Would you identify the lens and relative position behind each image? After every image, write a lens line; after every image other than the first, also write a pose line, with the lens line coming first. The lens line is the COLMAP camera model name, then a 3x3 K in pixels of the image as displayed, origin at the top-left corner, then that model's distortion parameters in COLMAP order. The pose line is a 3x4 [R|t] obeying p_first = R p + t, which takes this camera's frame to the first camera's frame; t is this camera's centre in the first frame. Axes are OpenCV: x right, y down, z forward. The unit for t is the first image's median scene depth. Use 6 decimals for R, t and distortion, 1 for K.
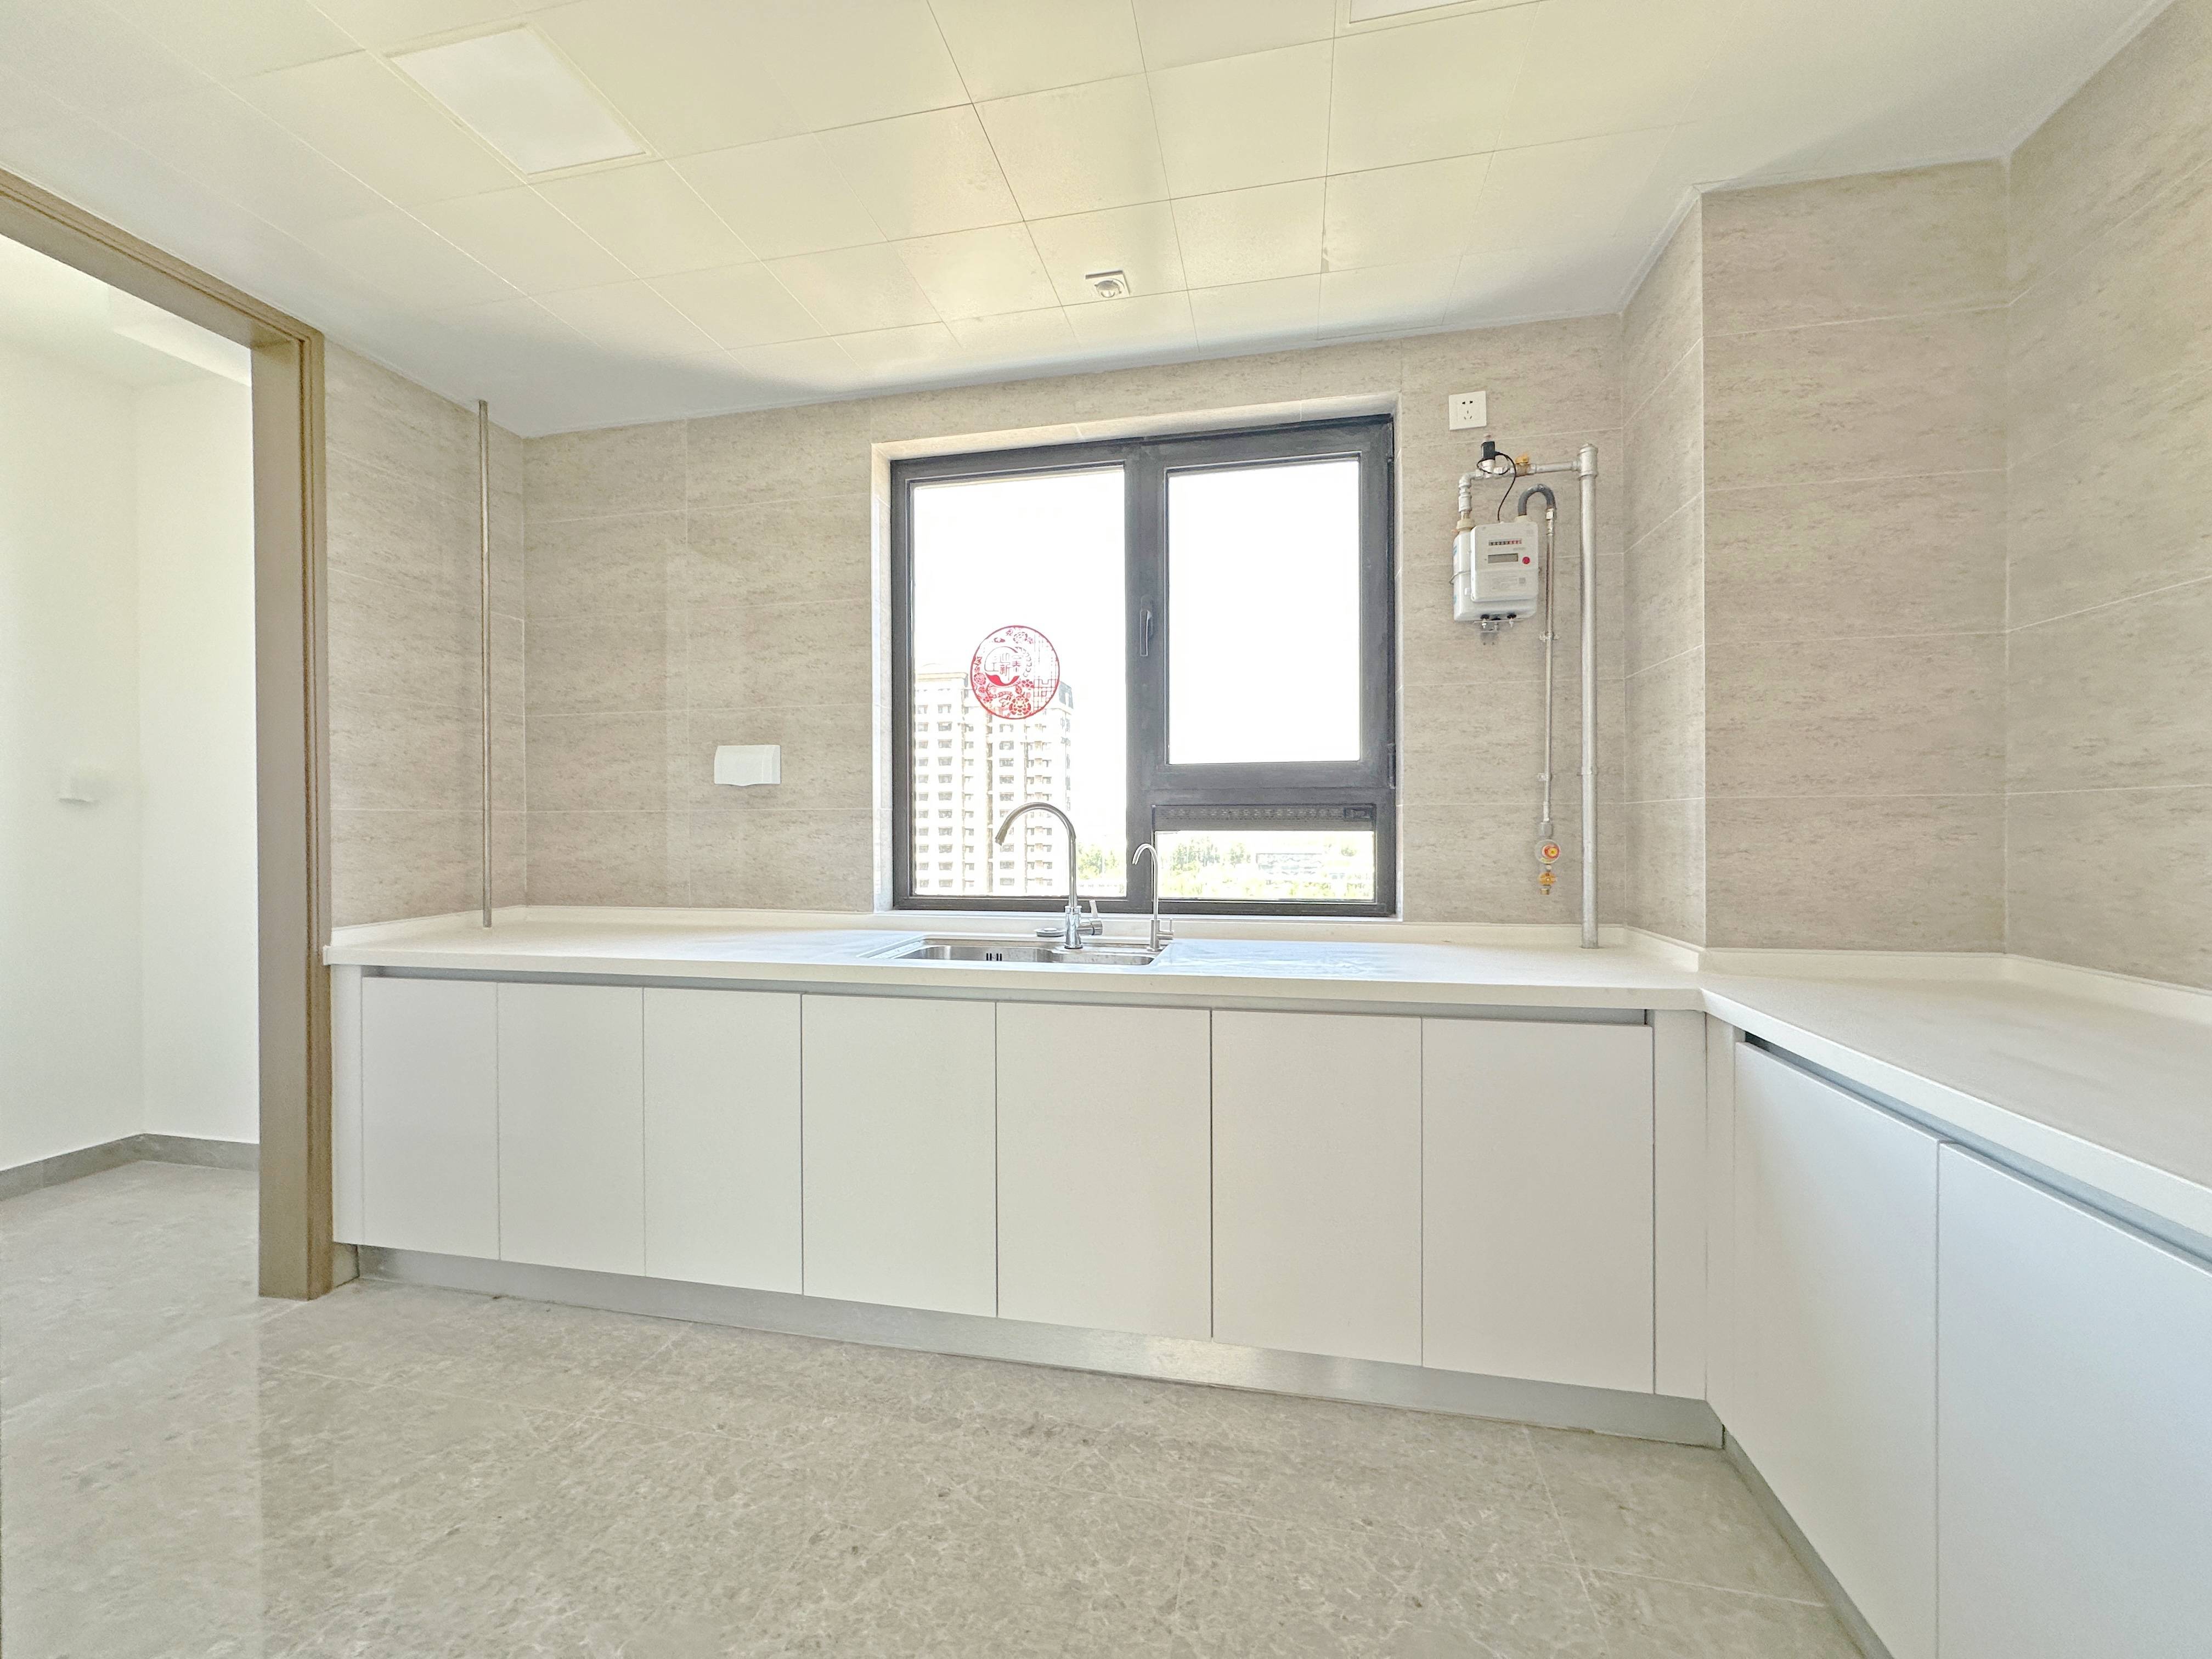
lens RADIAL K [[878.3, 0, 1106.0], [0, 878.3, 829.5], [0, 0, 1]] dist [0.000627, 0.000054]
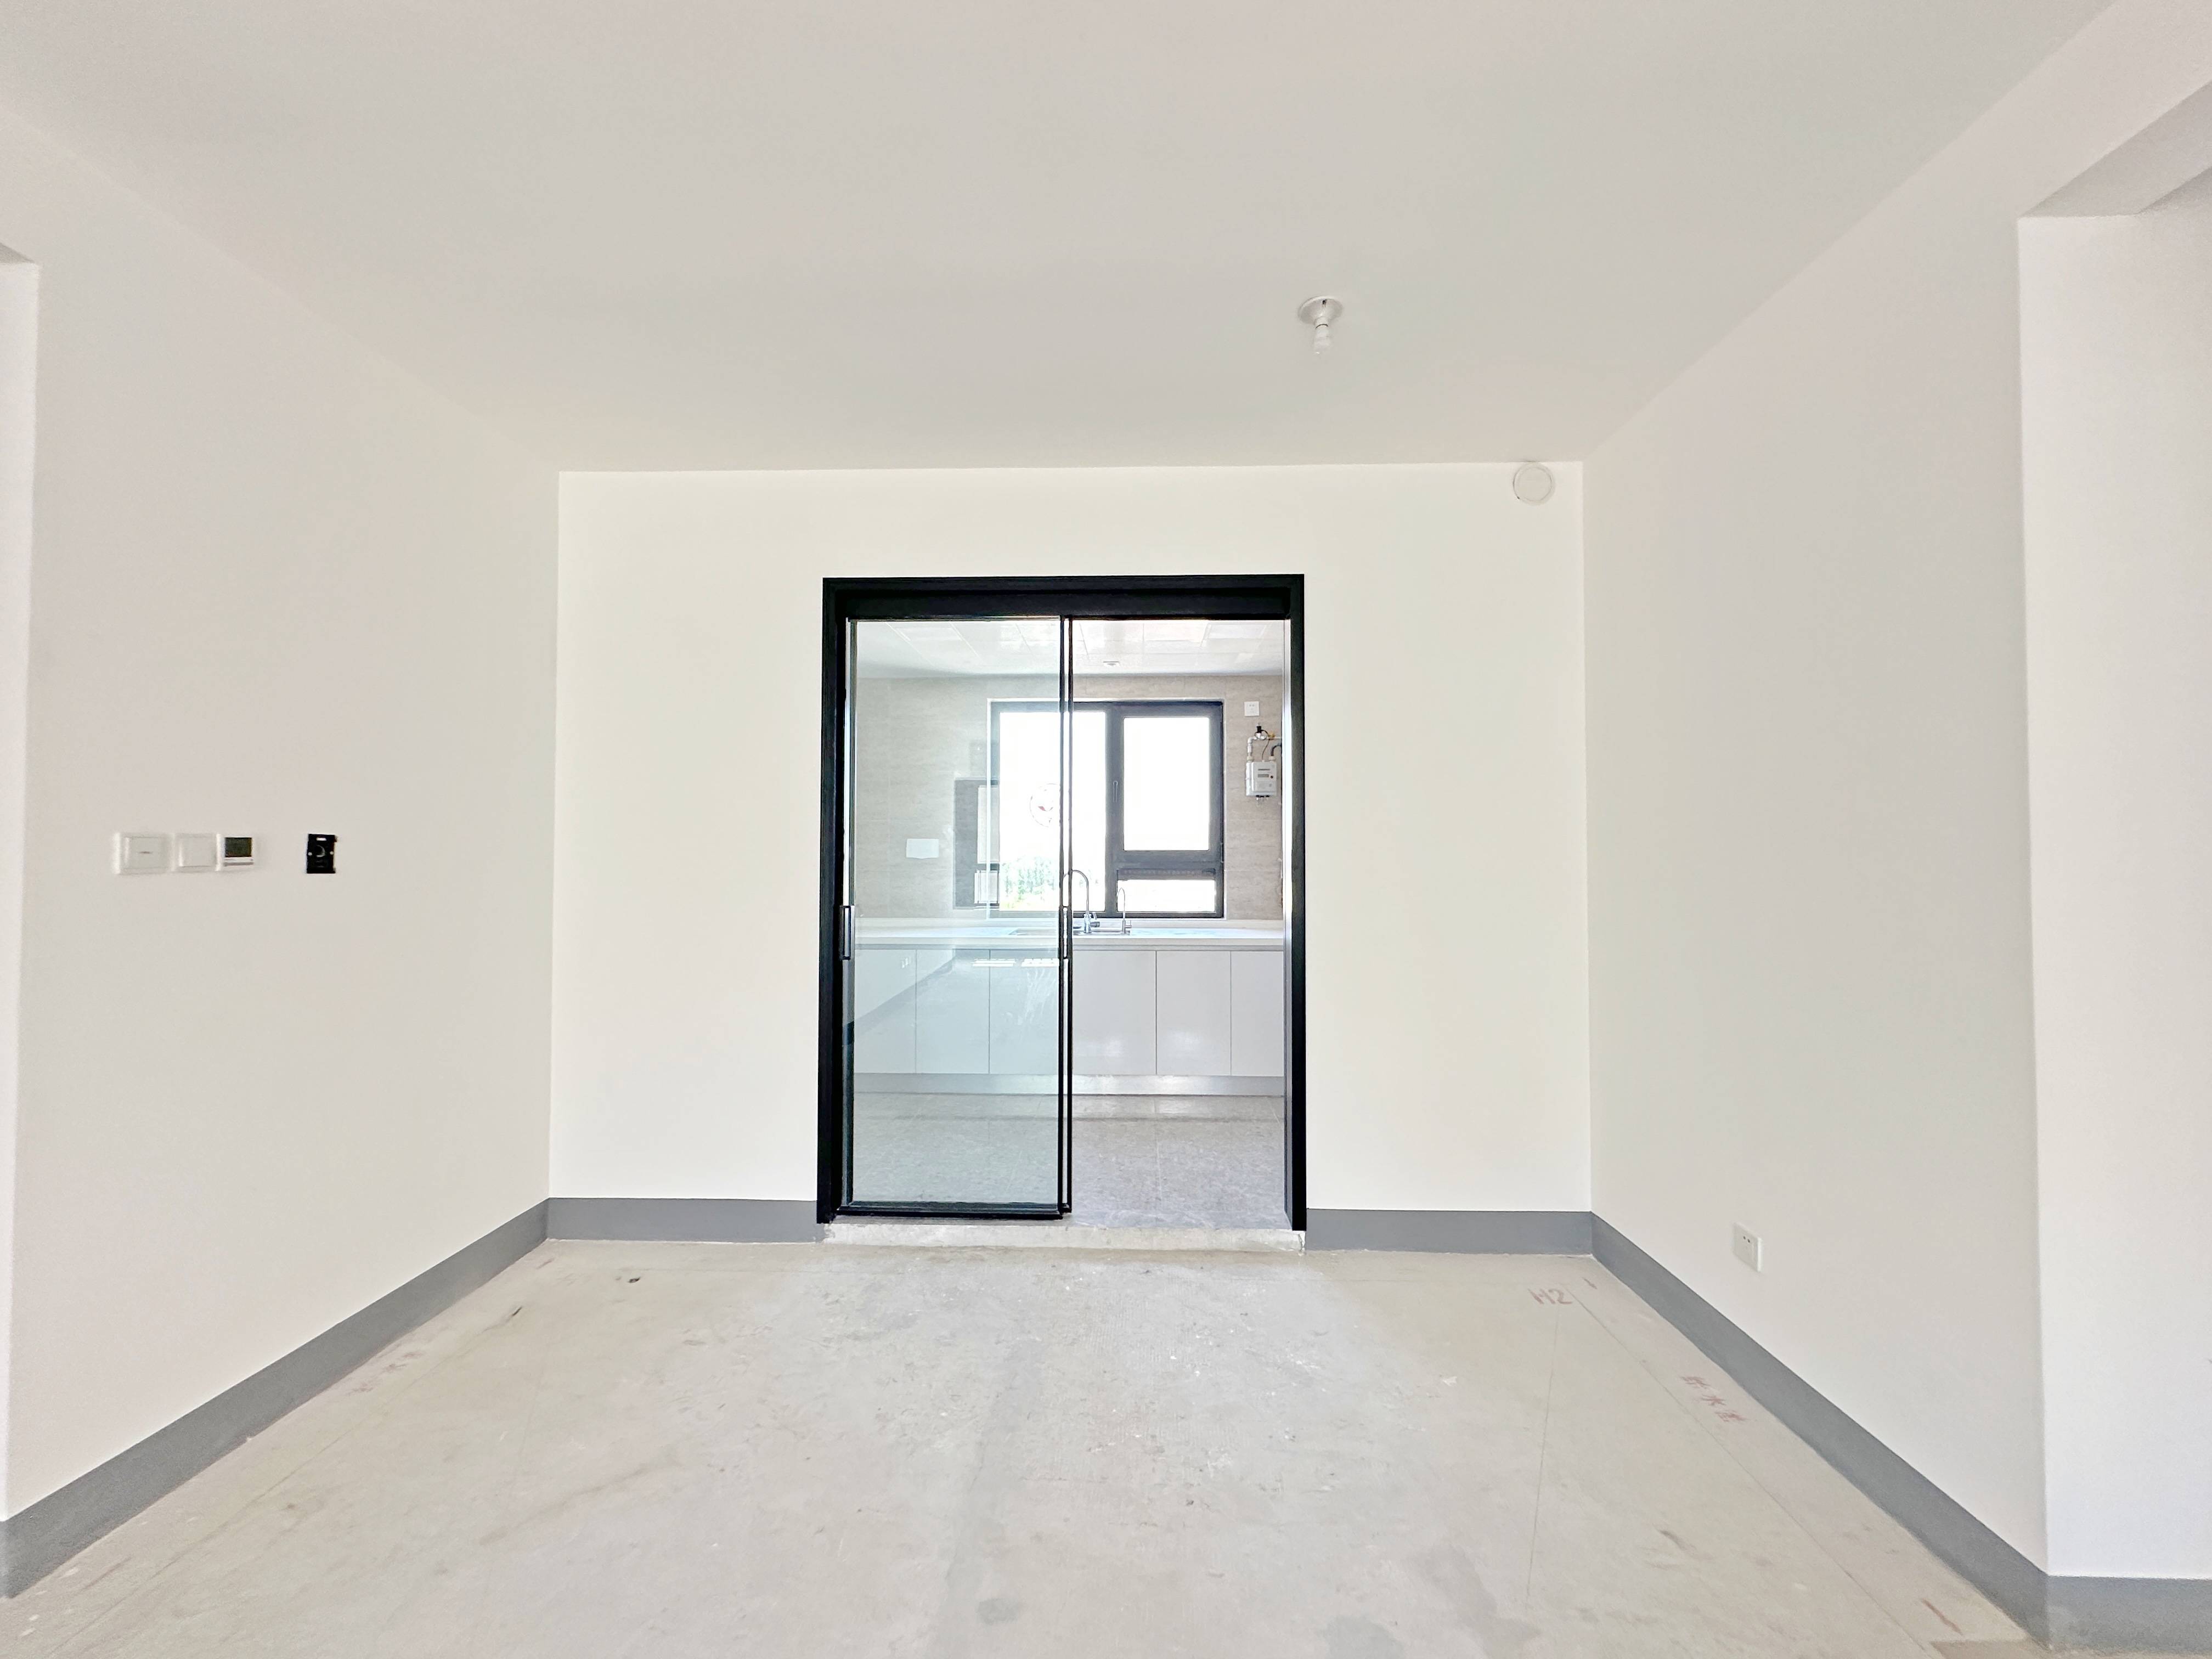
lens RADIAL K [[878.3, 0, 1106.0], [0, 878.3, 829.5], [0, 0, 1]] dist [0.000627, 0.000054]
pose [[0.984850, 0.008187, 0.173213, -0.373261], [-0.002762, 0.999499, -0.031541, -0.060194], [-0.173384, 0.030585, 0.984379, -1.212328]]
